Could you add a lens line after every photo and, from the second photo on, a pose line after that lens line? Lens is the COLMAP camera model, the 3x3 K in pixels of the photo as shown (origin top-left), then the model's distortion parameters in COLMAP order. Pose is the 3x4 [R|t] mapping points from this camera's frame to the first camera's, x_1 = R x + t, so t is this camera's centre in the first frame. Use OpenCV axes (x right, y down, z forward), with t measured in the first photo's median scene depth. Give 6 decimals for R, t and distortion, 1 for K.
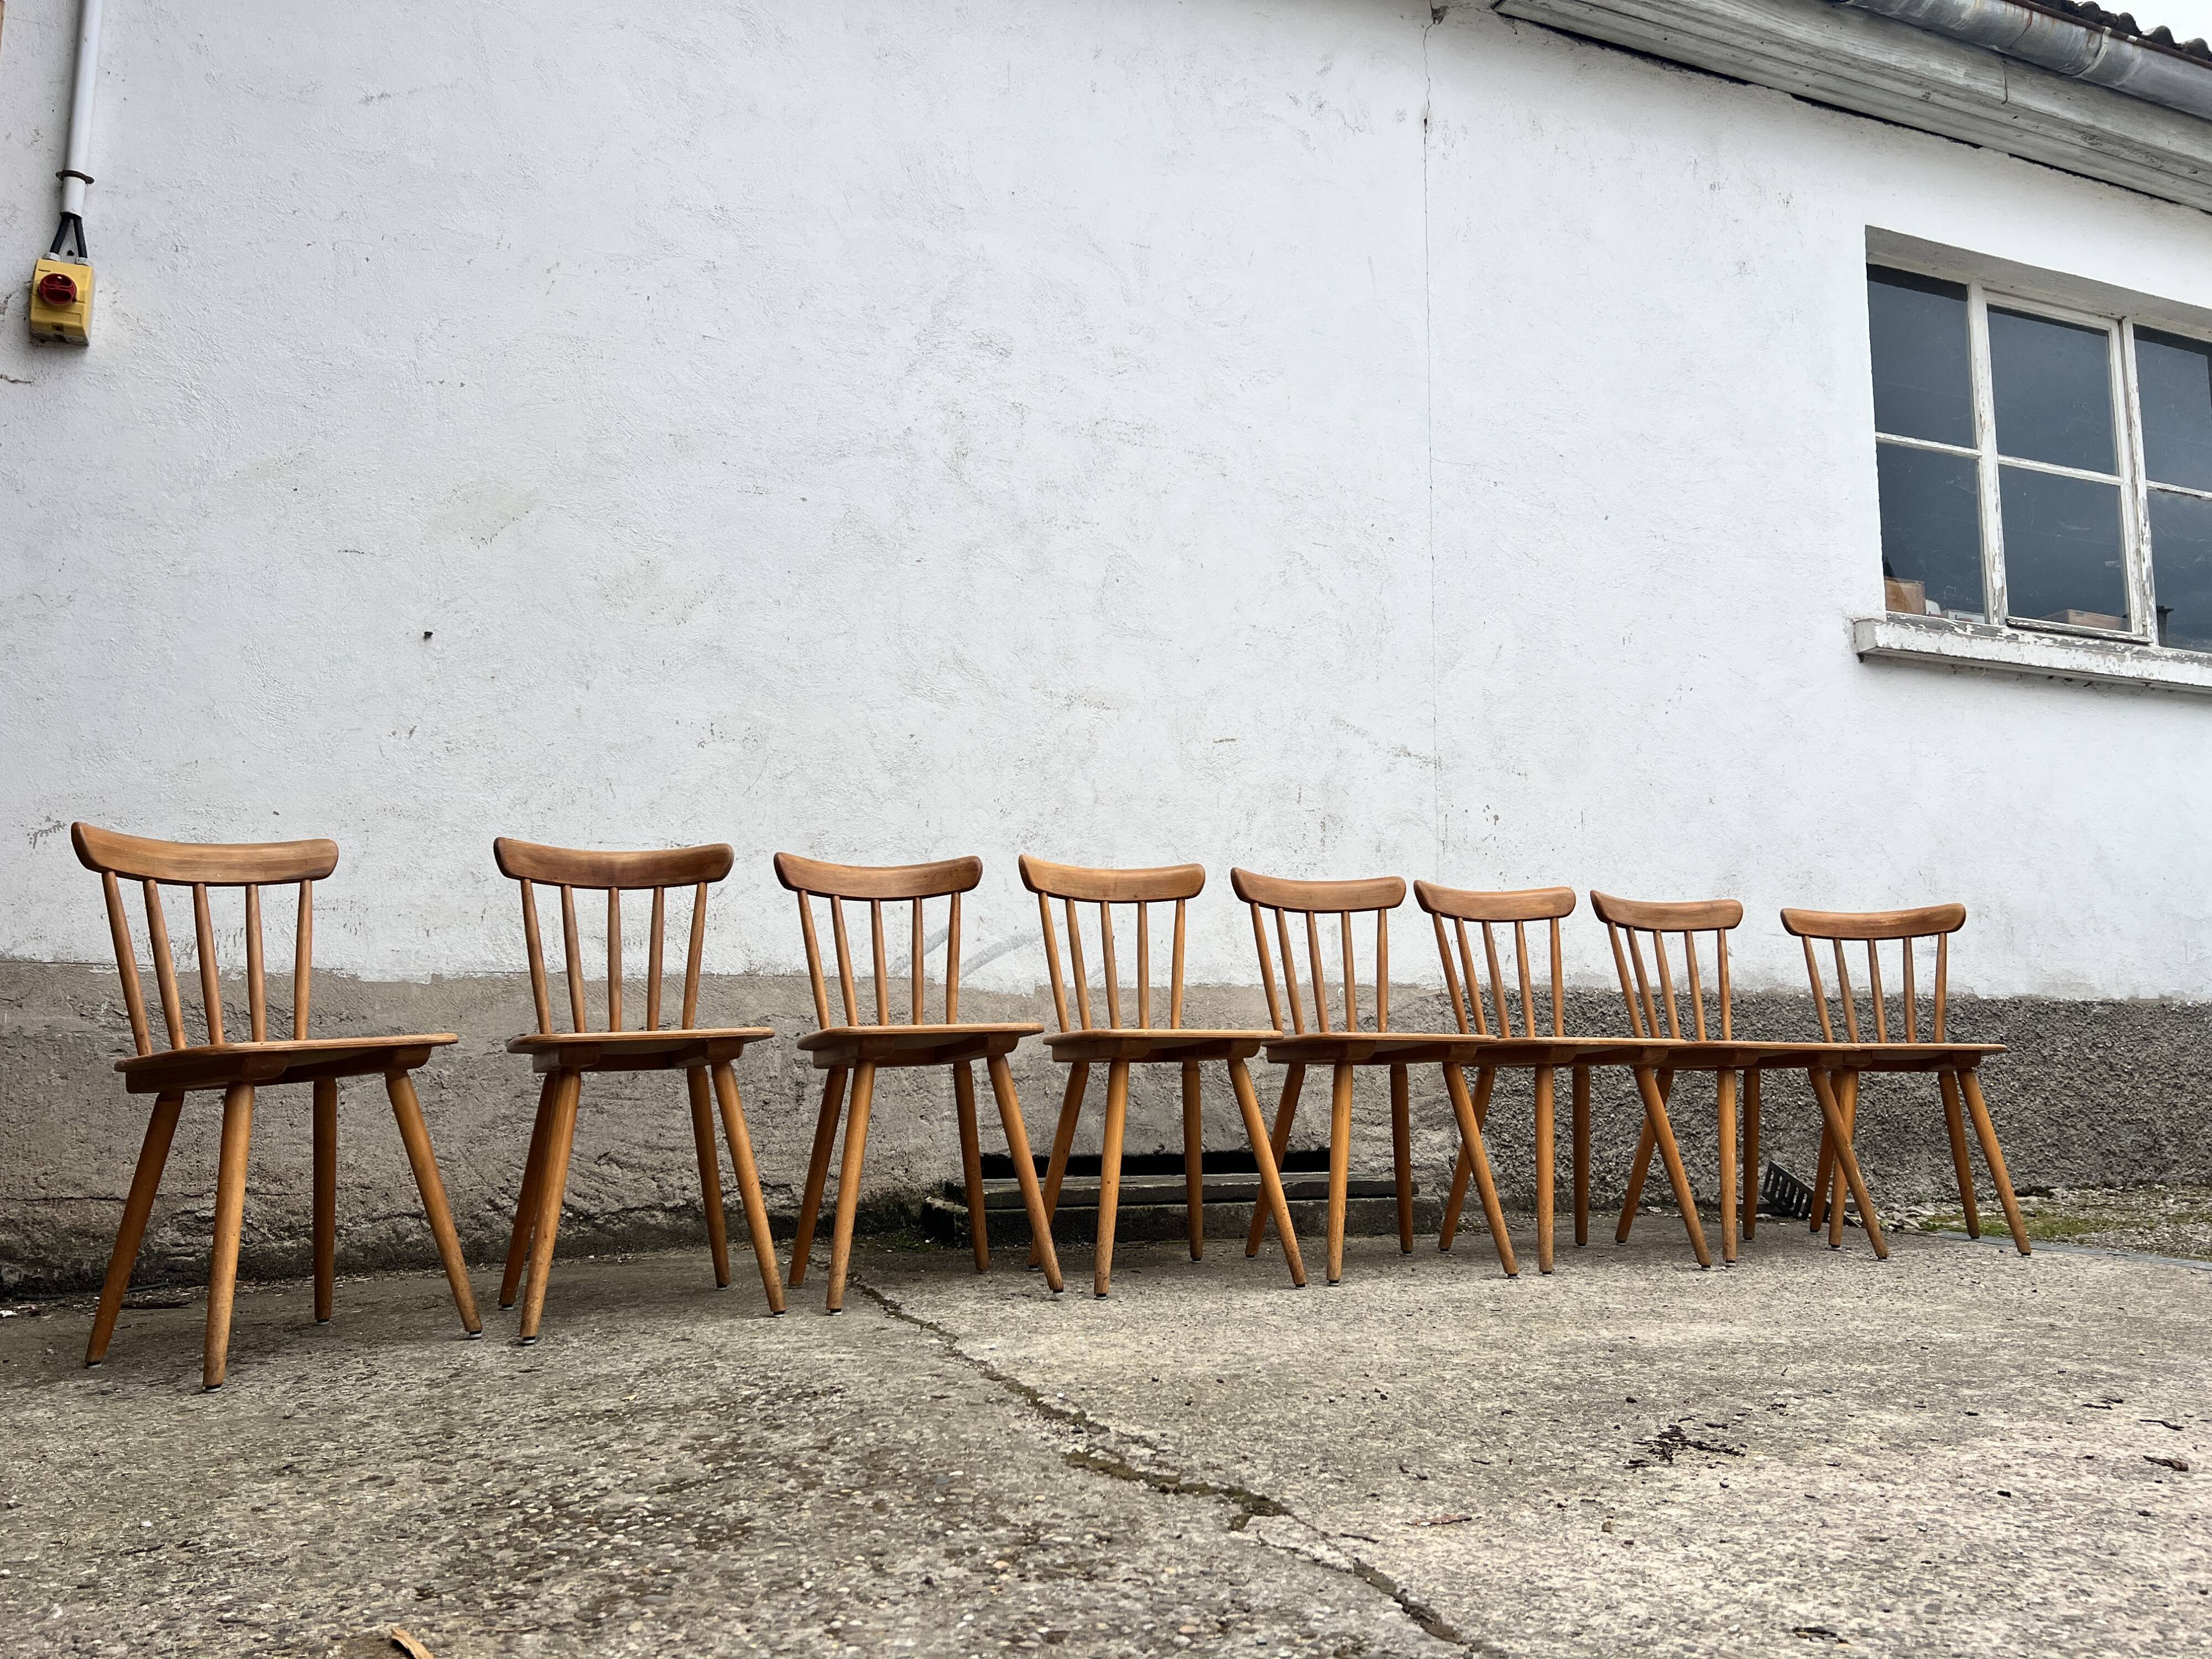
lens RADIAL K [[1669.0, 0, 1094.6], [0, 1669.0, 834.5], [0, 0, 1]] dist [0.051676, -0.059463]
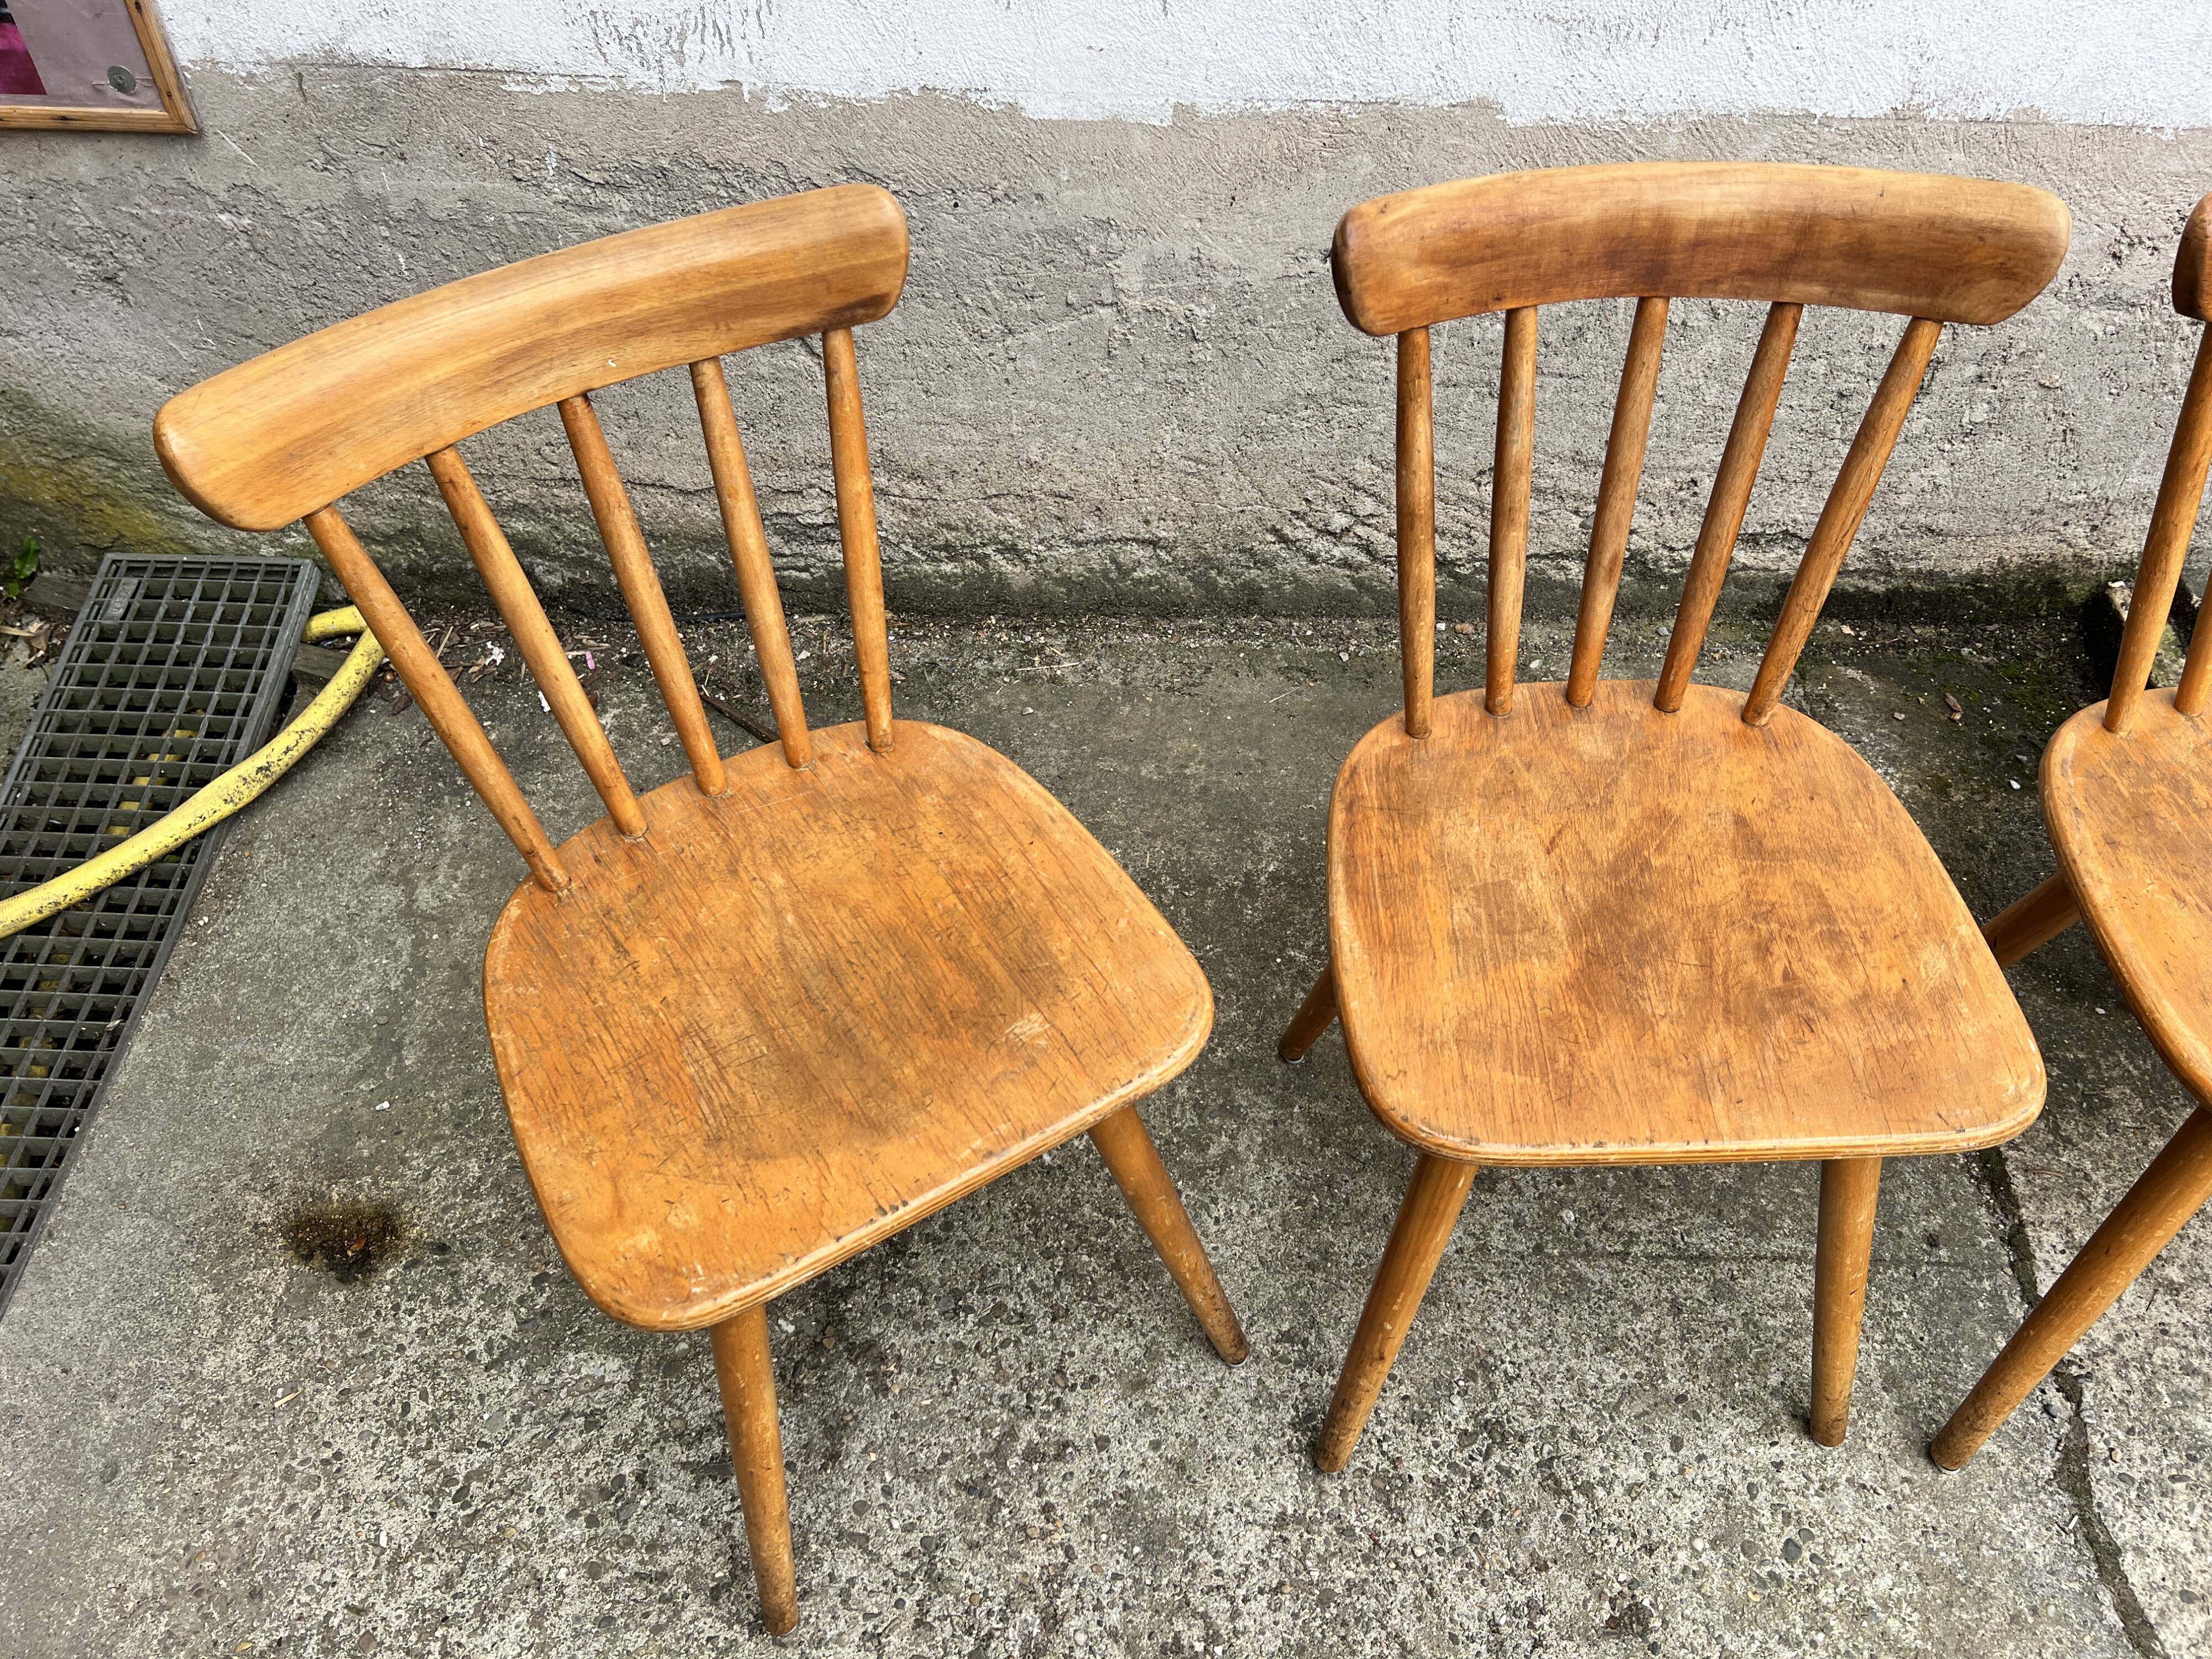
lens RADIAL K [[1669.0, 0, 1108.3], [0, 1669.0, 831.9], [0, 0, 1]] dist [0.051676, -0.059463]
pose [[0.915375, 0.308706, -0.258435, -0.218170], [0.034983, 0.578496, 0.814935, -0.150778], [0.401079, -0.755012, 0.518741, 0.570425]]
